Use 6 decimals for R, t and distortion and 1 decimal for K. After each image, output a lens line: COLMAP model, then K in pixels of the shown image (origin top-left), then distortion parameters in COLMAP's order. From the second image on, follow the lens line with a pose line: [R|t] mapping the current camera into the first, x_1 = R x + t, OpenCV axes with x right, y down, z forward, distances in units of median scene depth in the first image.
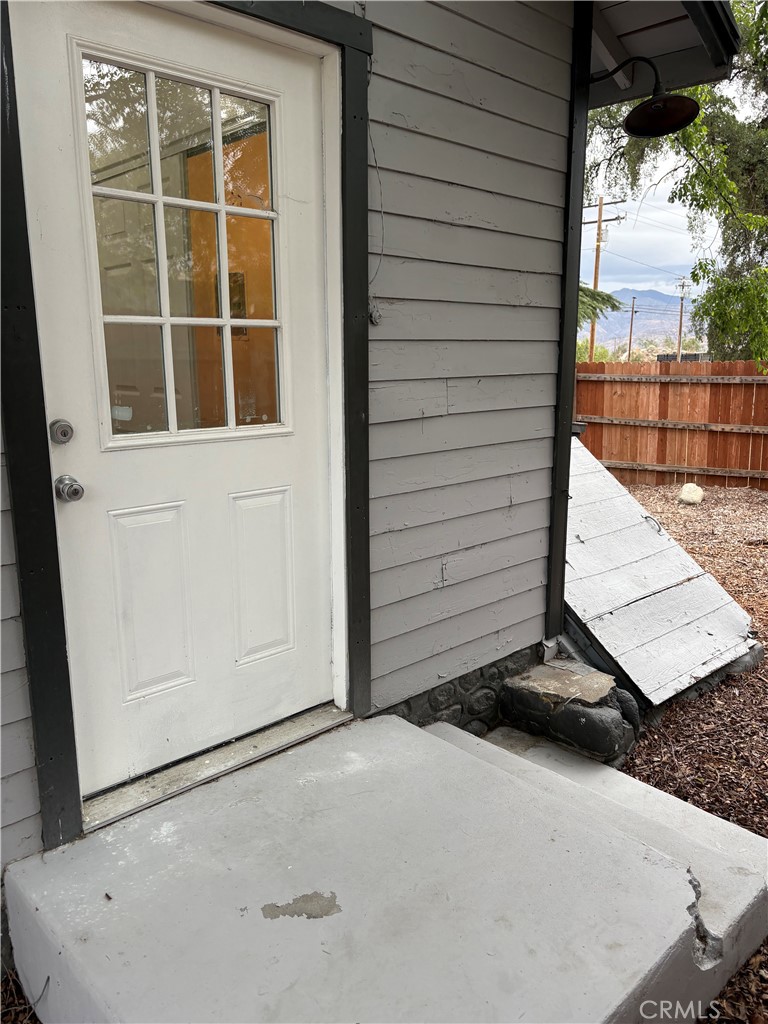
lens RADIAL K [[780.7, 0, 385.9], [0, 780.7, 509.8], [0, 0, 1]] dist [-0.003777, -0.000384]
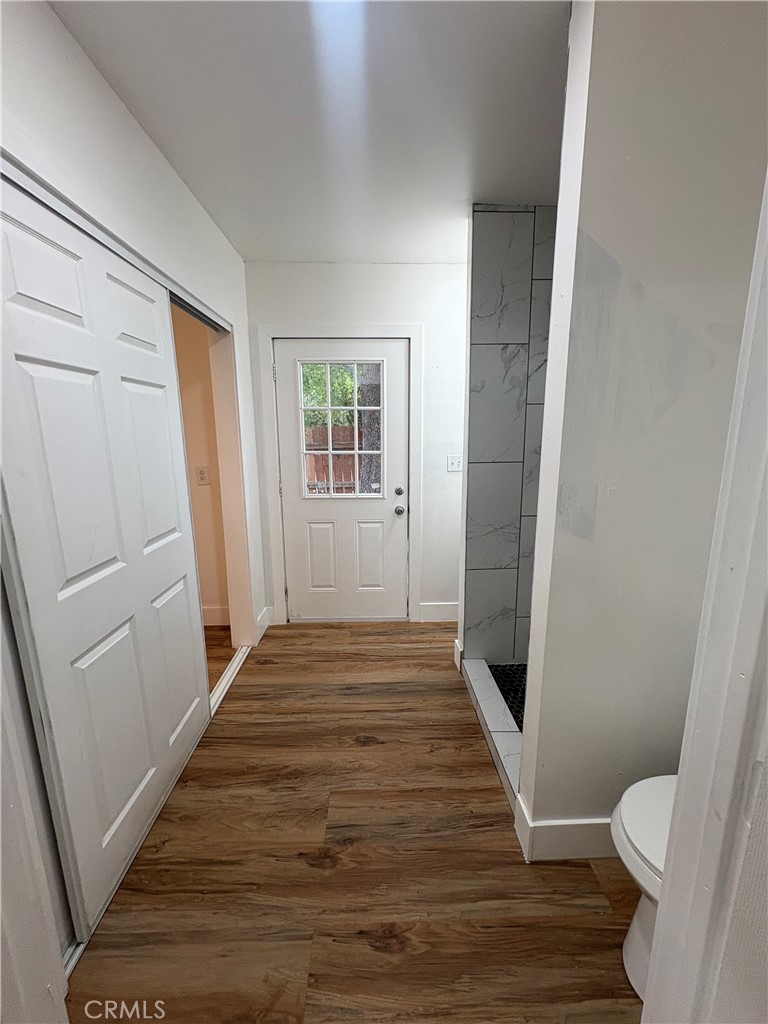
lens RADIAL K [[408.9, 0, 385.7], [0, 408.9, 511.6], [0, 0, 1]] dist [-0.000129, 0.000046]
pose [[-0.743054, -0.123737, 0.657693, -0.242033], [0.138994, 0.932794, 0.332528, -0.094229], [-0.654638, 0.338502, -0.675918, 0.364576]]
